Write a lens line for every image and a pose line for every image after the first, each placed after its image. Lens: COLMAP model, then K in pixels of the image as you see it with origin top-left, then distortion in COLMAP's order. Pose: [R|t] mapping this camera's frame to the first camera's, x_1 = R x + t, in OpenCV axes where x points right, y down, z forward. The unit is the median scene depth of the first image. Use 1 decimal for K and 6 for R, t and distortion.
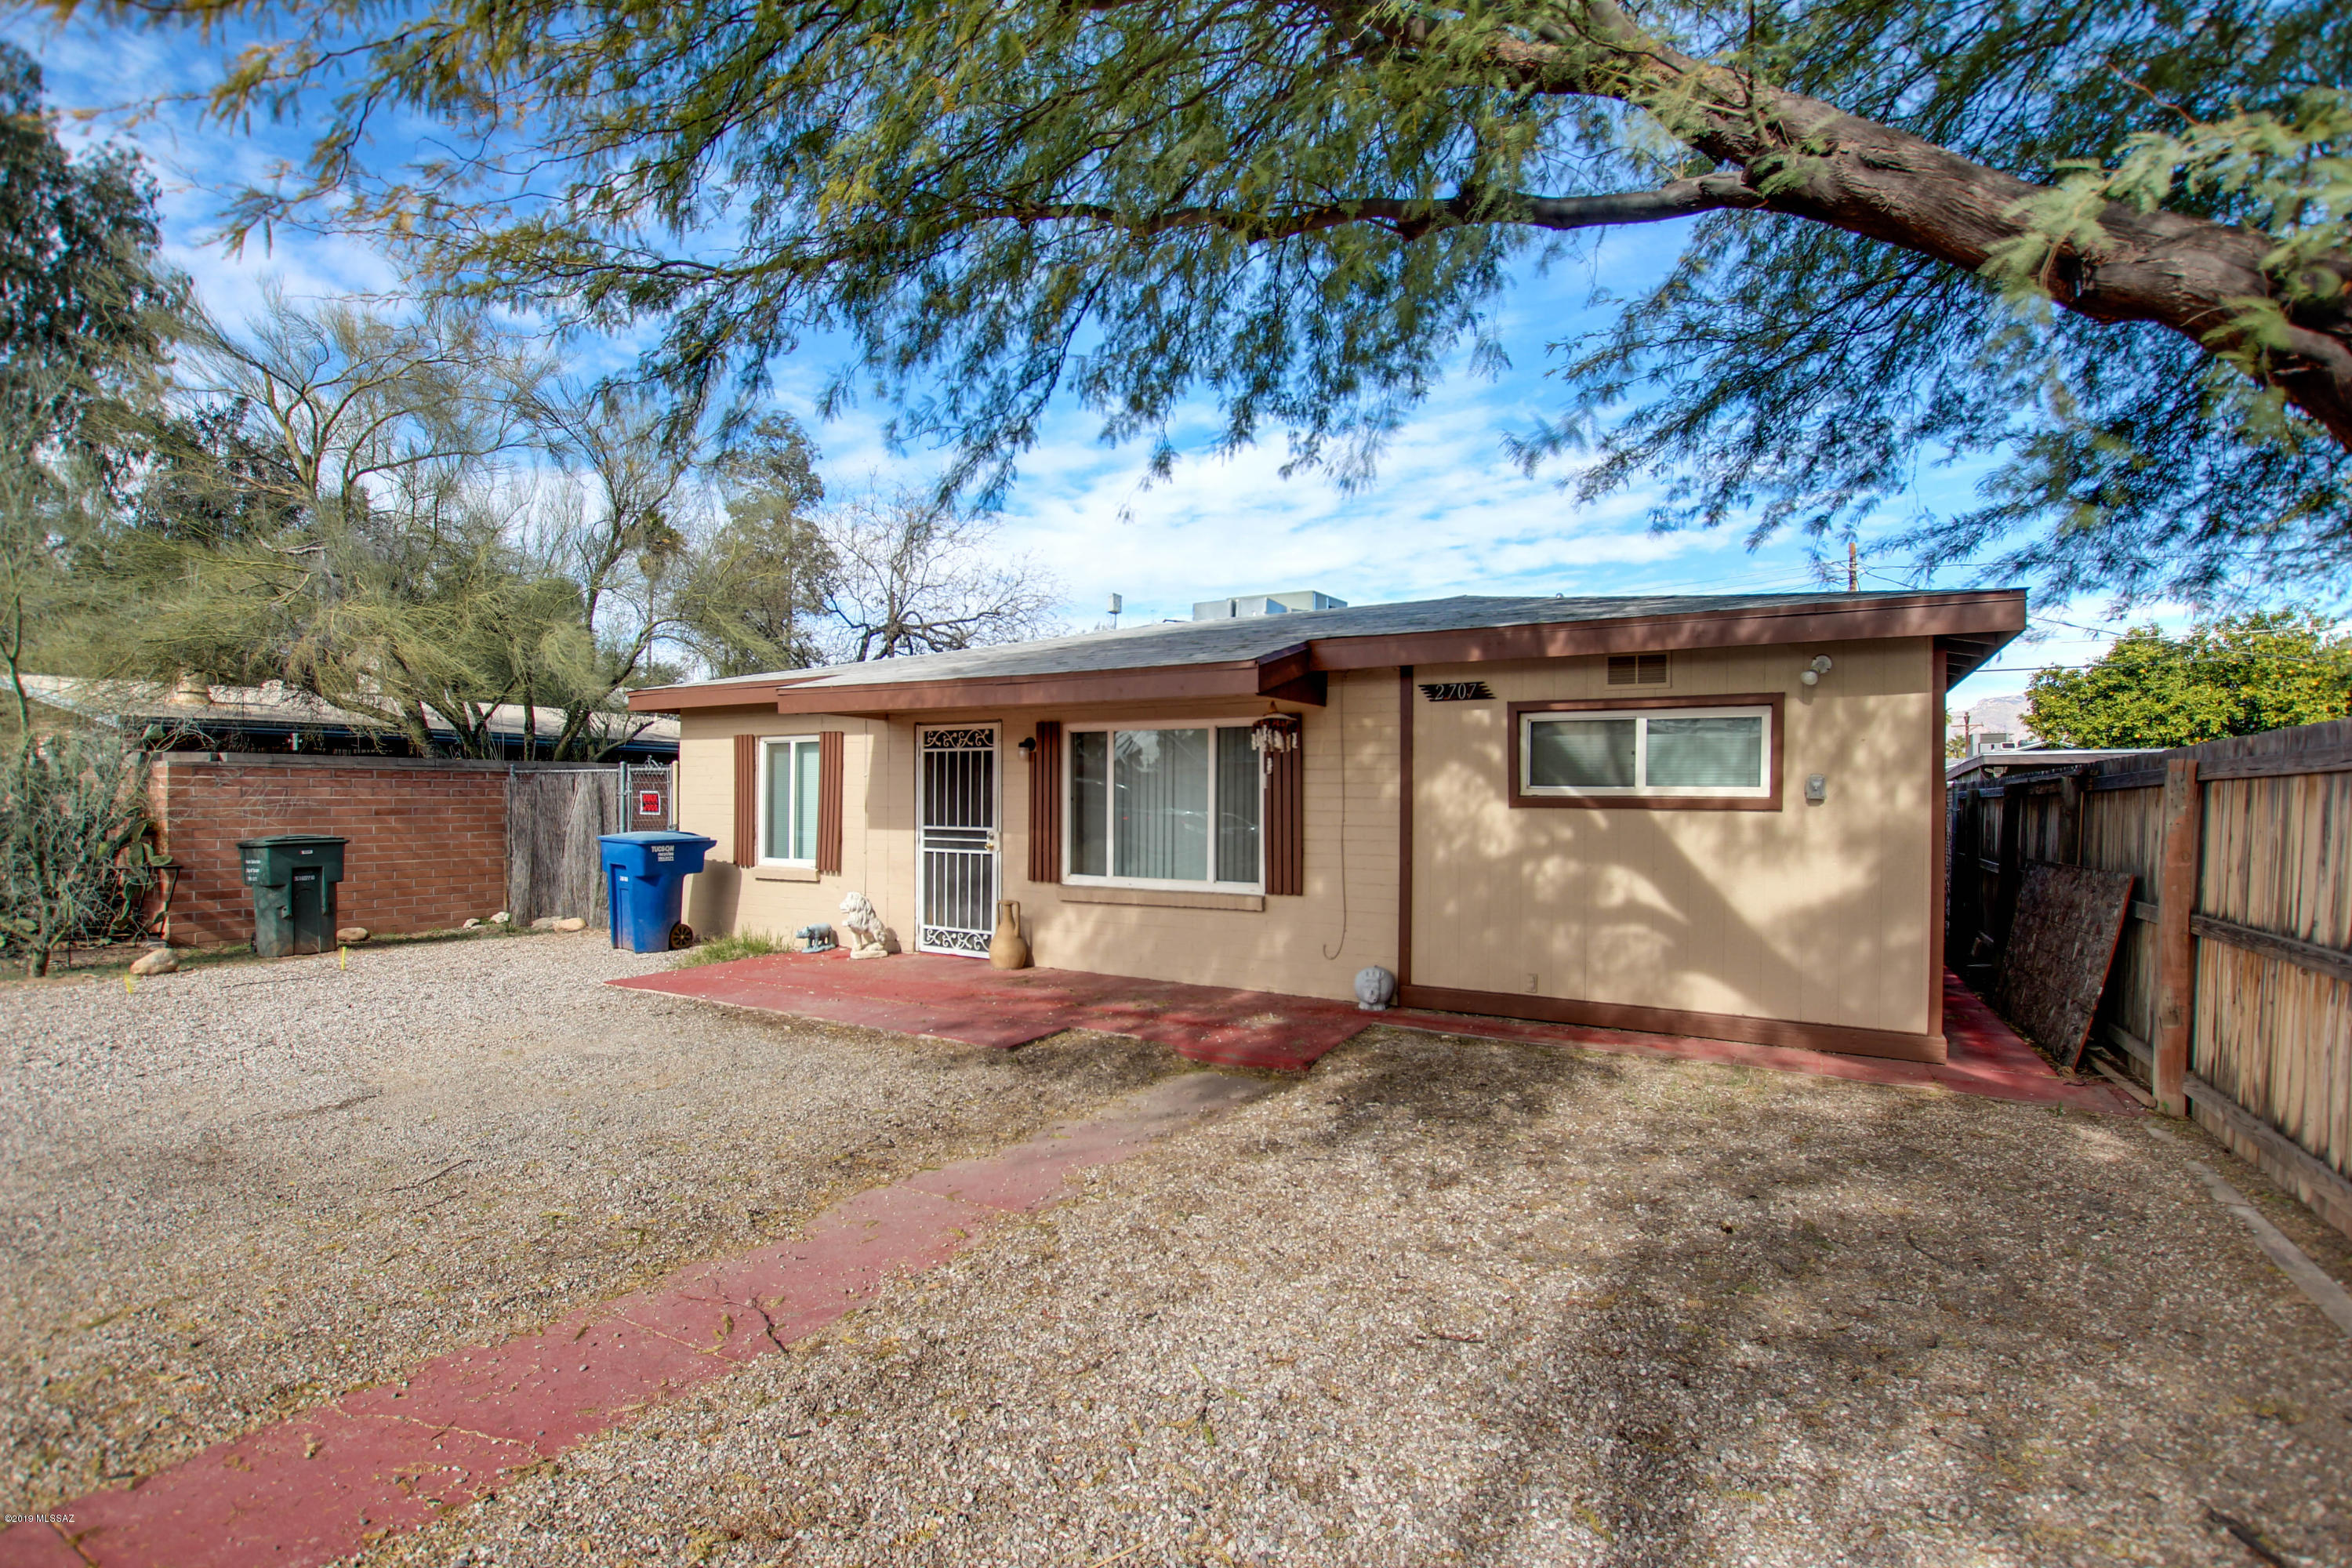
lens RADIAL K [[1094.2, 0, 1183.5], [0, 1094.2, 808.4], [0, 0, 1]] dist [-0.030392, 0.003531]
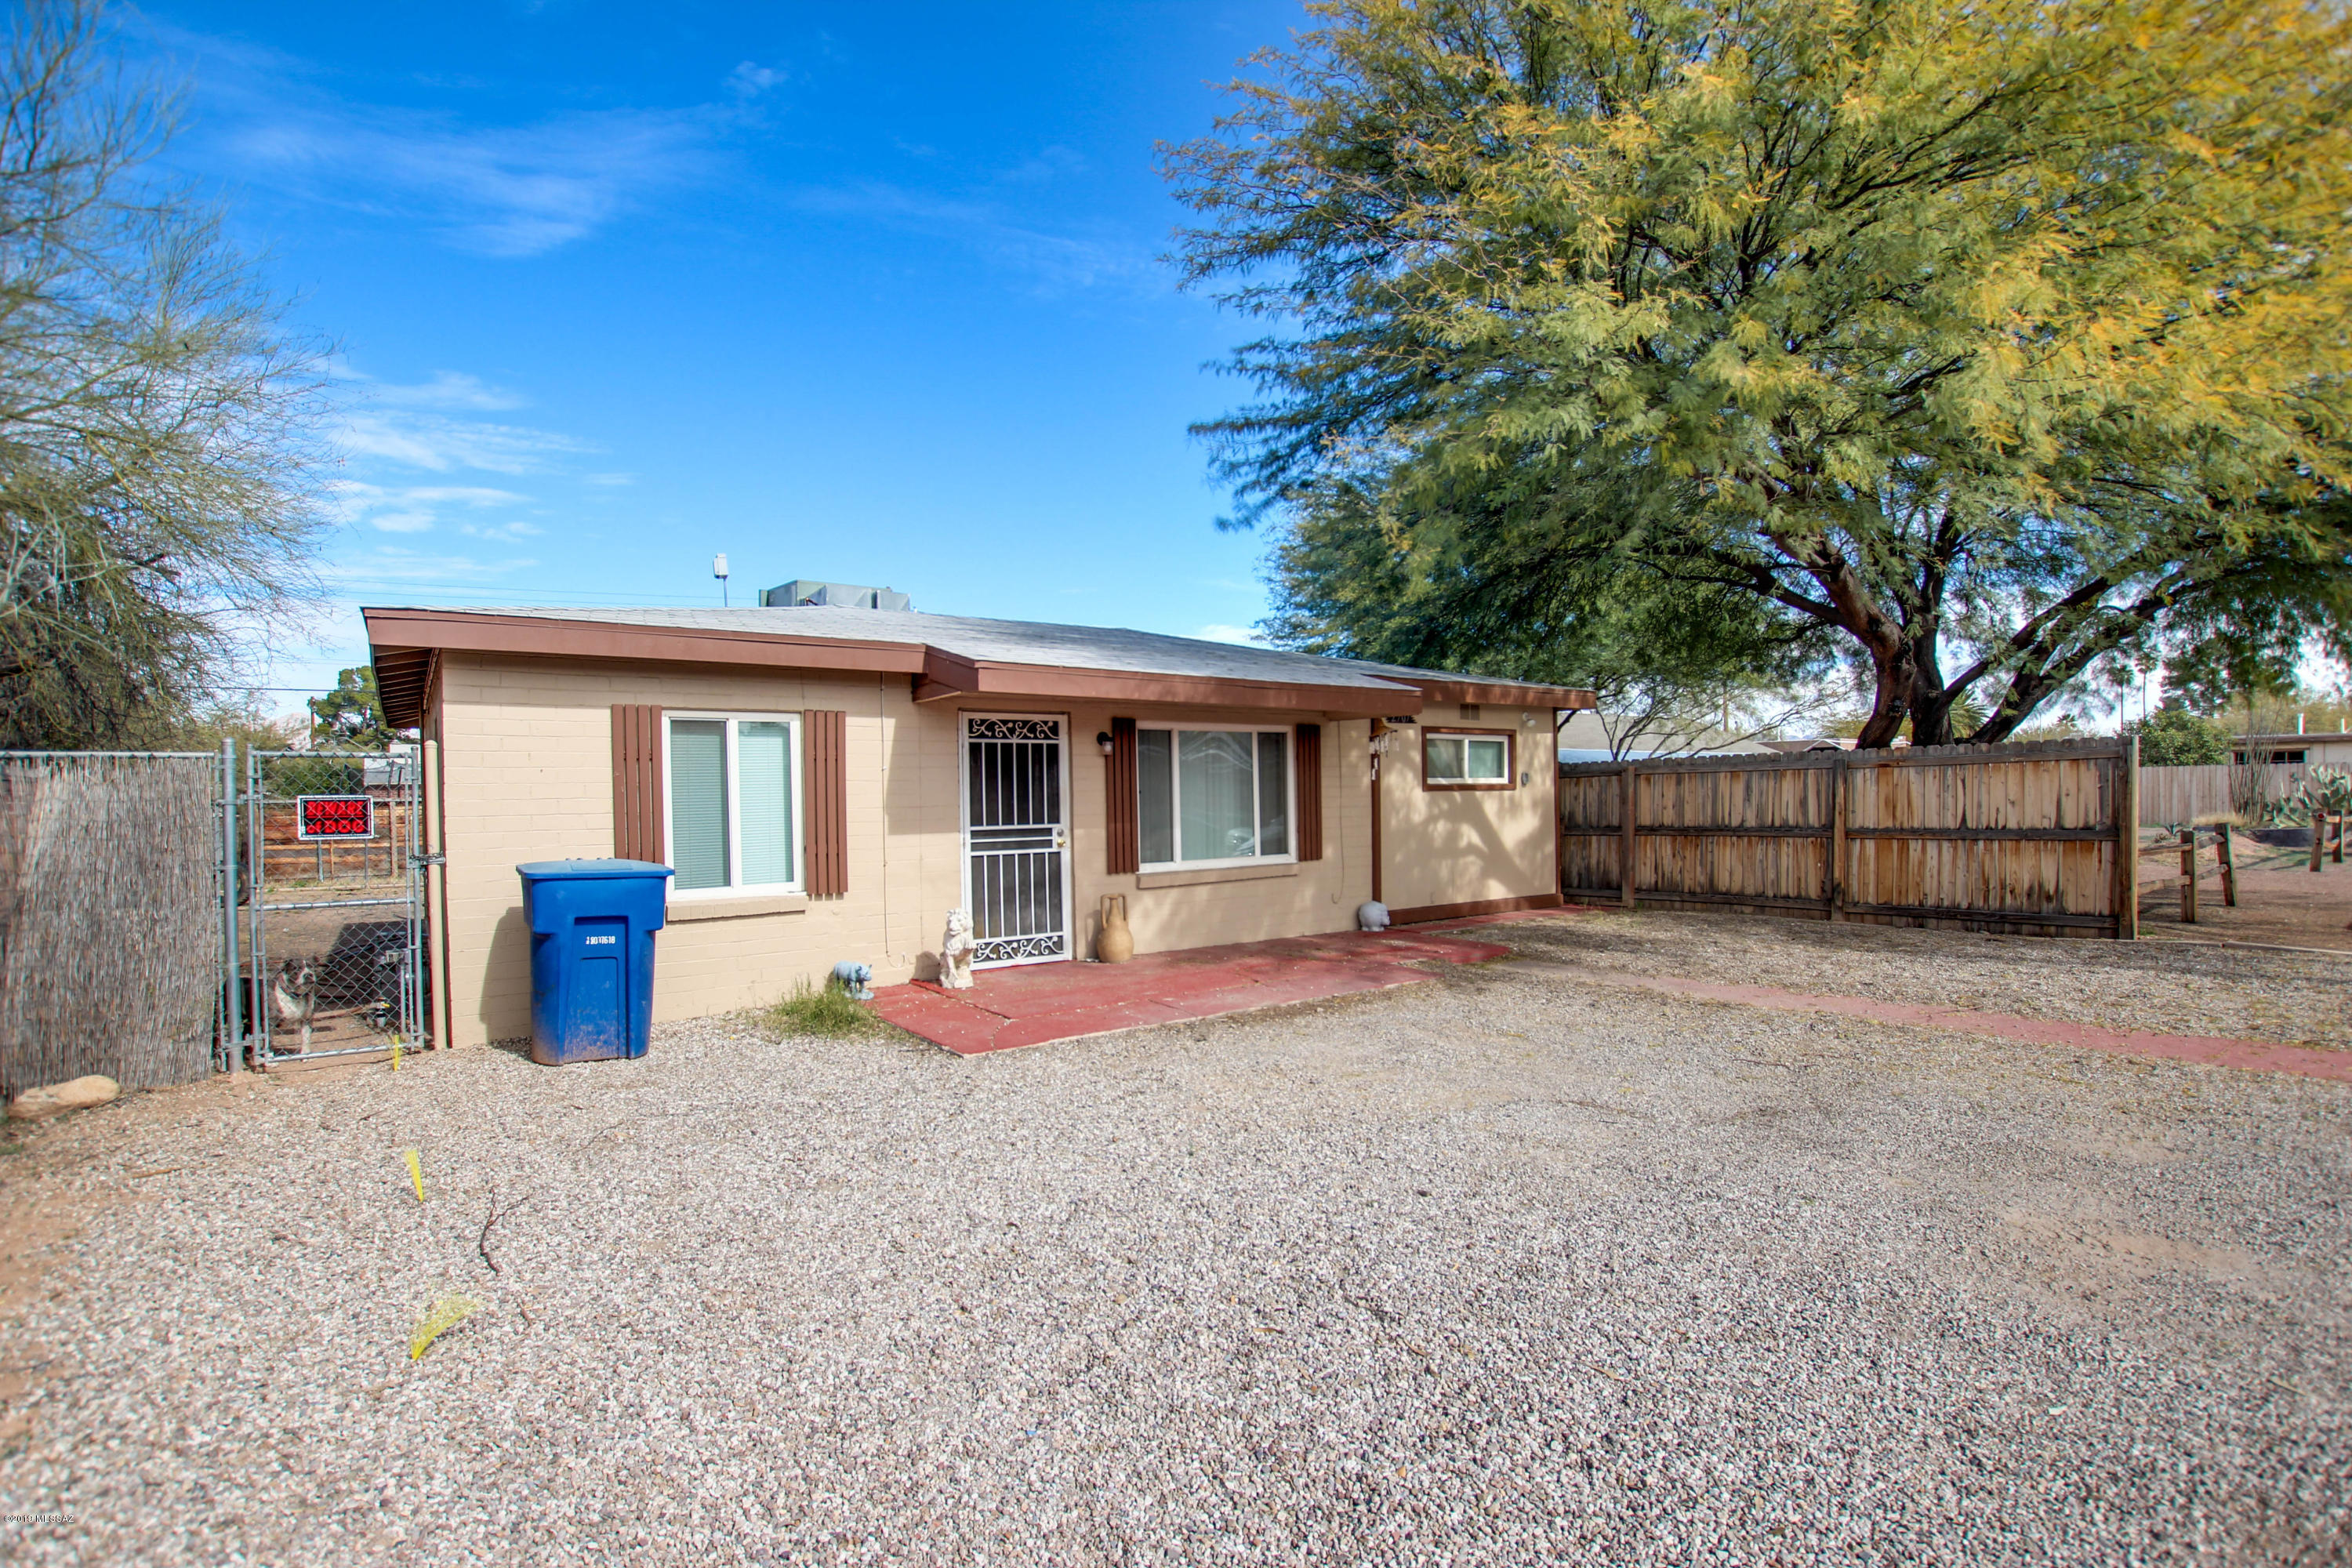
lens RADIAL K [[1125.2, 0, 1176.0], [0, 1125.2, 784.0], [0, 0, 1]] dist [-0.035265, 0.000030]
pose [[0.401613, -0.004634, 0.915798, -1.078180], [0.027822, 0.999587, -0.007144, -0.007786], [-0.915387, 0.028348, 0.401577, 0.525150]]
